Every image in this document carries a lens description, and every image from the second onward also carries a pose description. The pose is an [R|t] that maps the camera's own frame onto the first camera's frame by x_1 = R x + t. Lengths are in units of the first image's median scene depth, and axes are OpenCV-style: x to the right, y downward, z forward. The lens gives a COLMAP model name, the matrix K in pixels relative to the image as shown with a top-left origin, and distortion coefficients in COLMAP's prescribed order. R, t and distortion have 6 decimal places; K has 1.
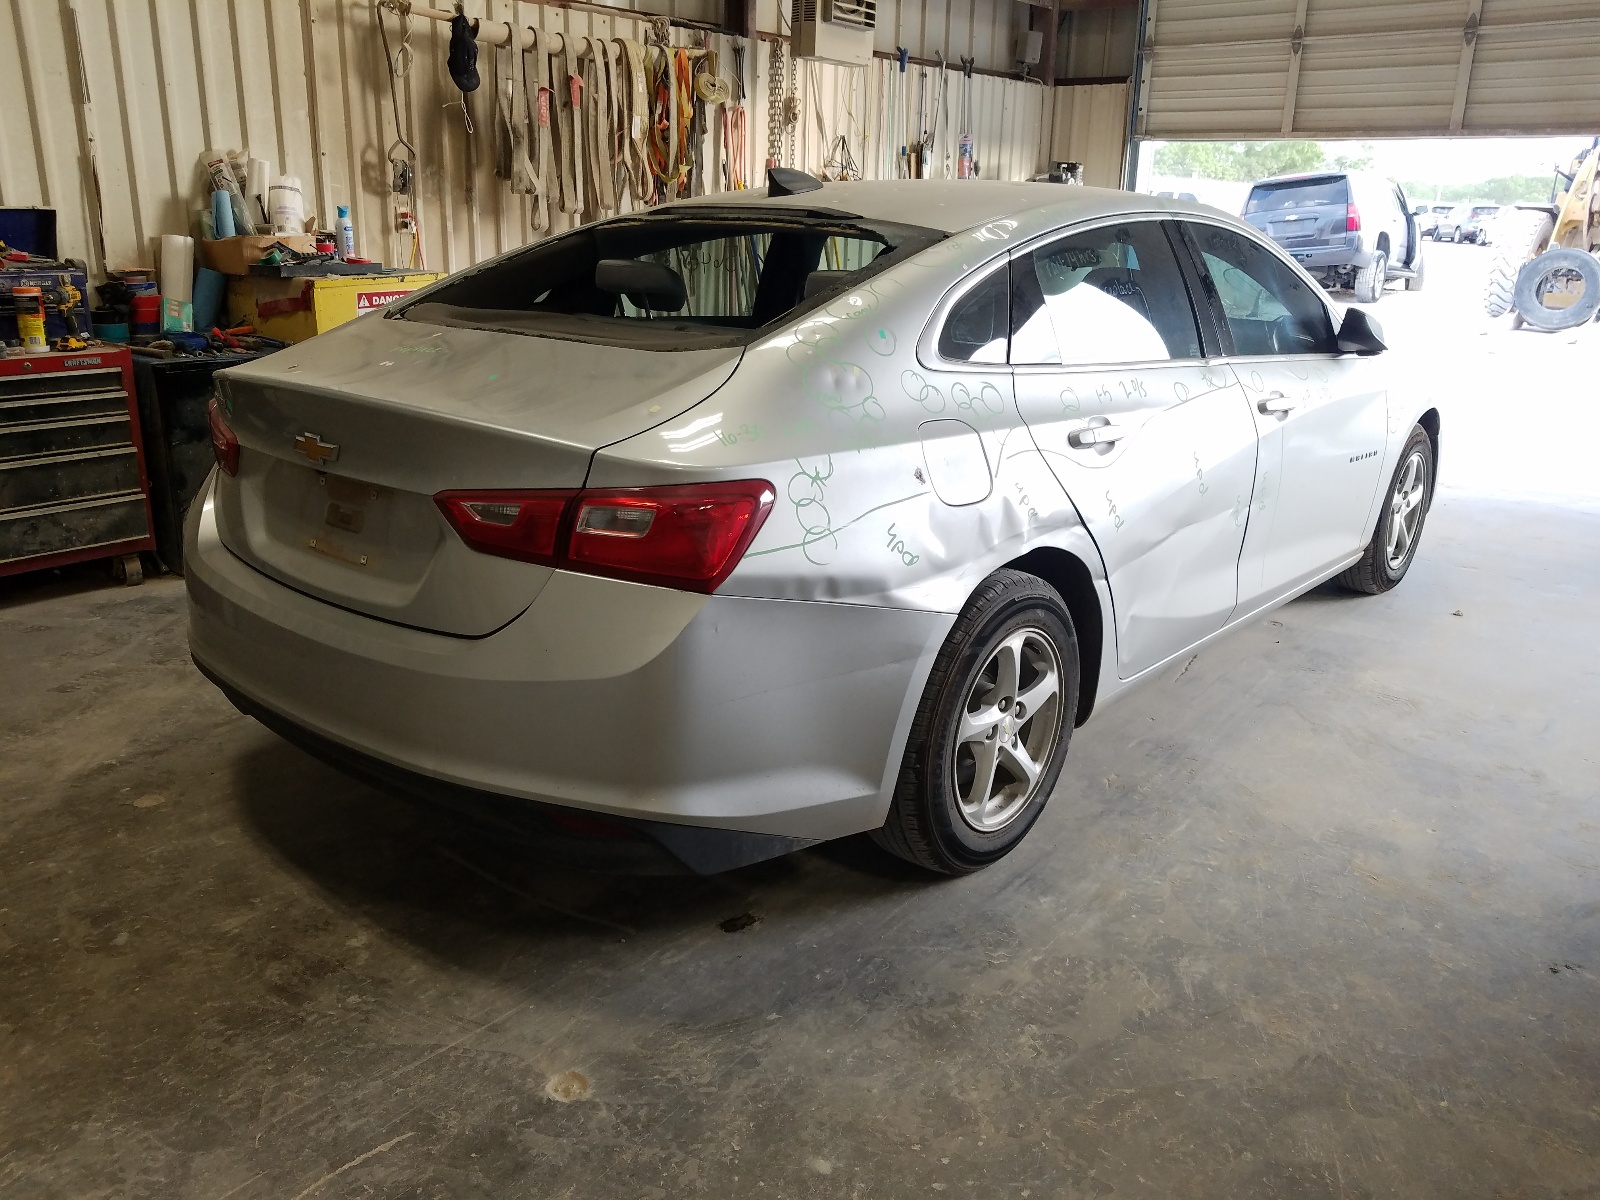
lens RADIAL K [[1248.3, 0, 789.0], [0, 1248.3, 602.6], [0, 0, 1]] dist [-0.015818, 0.017614]
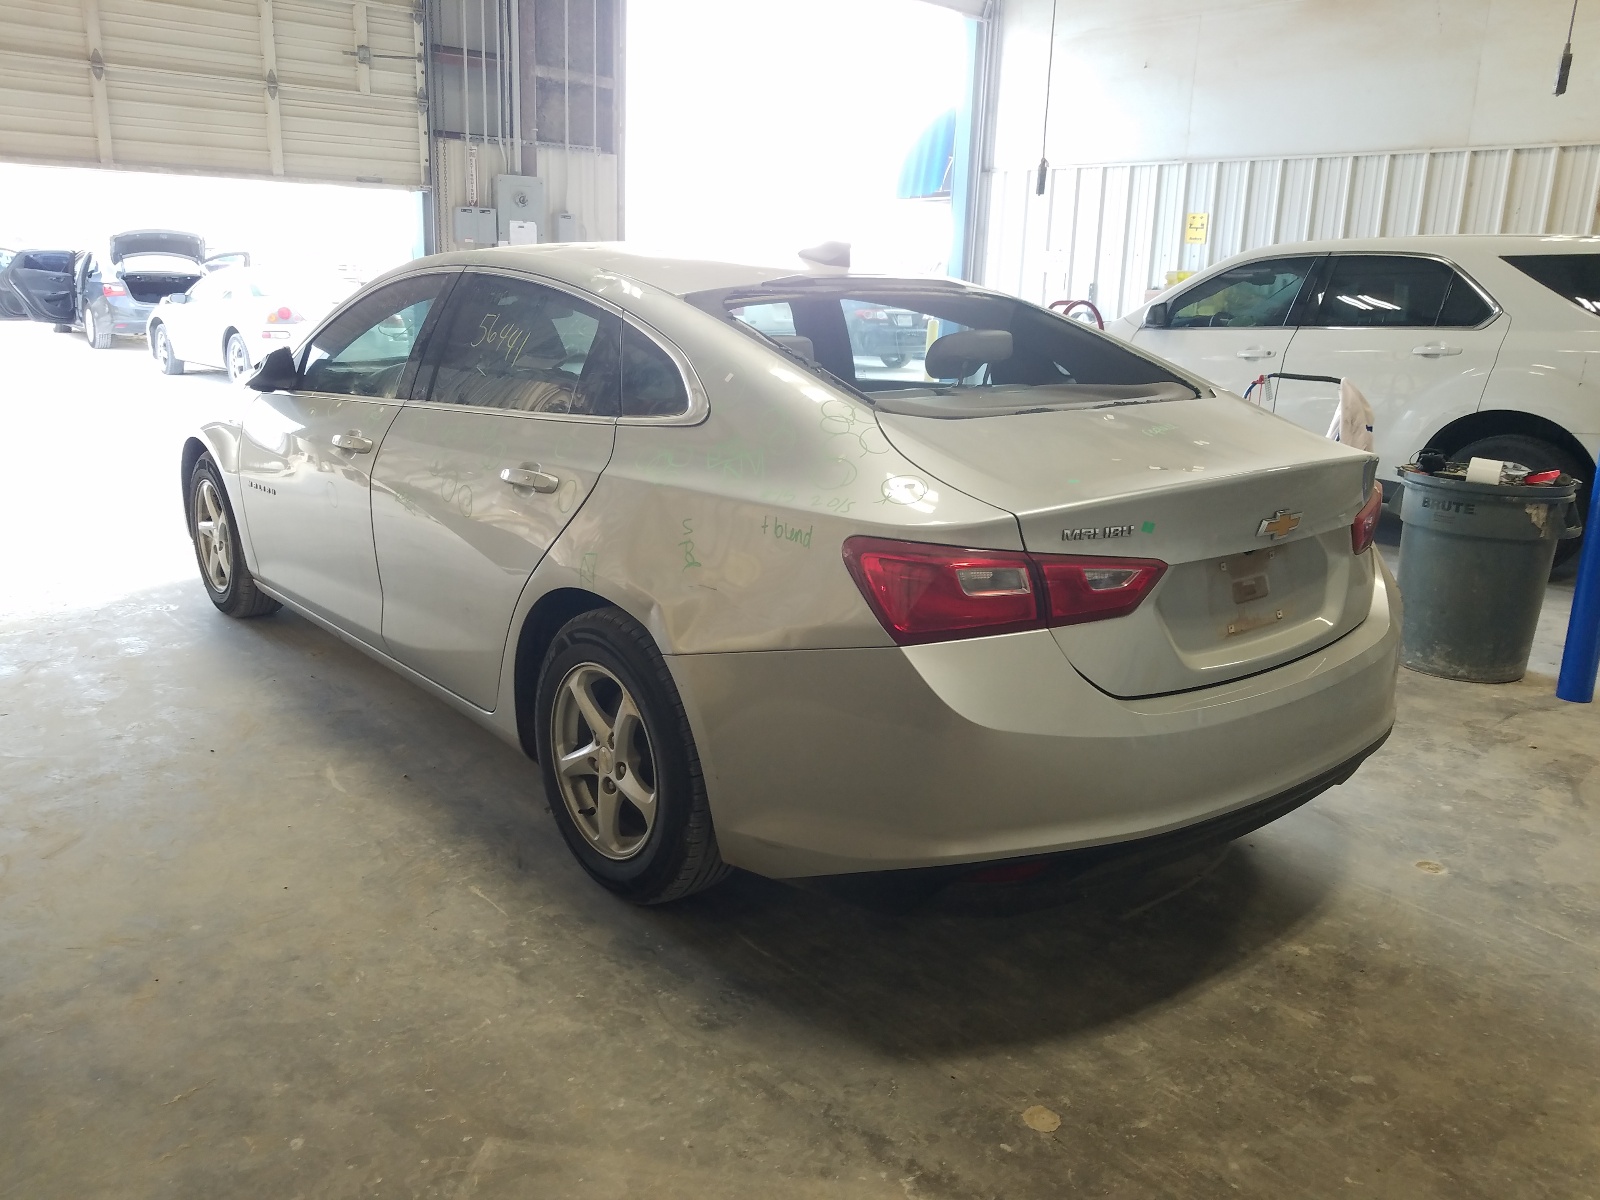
lens RADIAL K [[1248.3, 0, 799.1], [0, 1248.3, 584.4], [0, 0, 1]] dist [-0.015818, 0.017614]
pose [[0.166689, -0.256202, 0.952143, -1.226580], [0.275024, 0.939409, 0.204628, -0.338424], [-0.946877, 0.227753, 0.227051, 0.965866]]
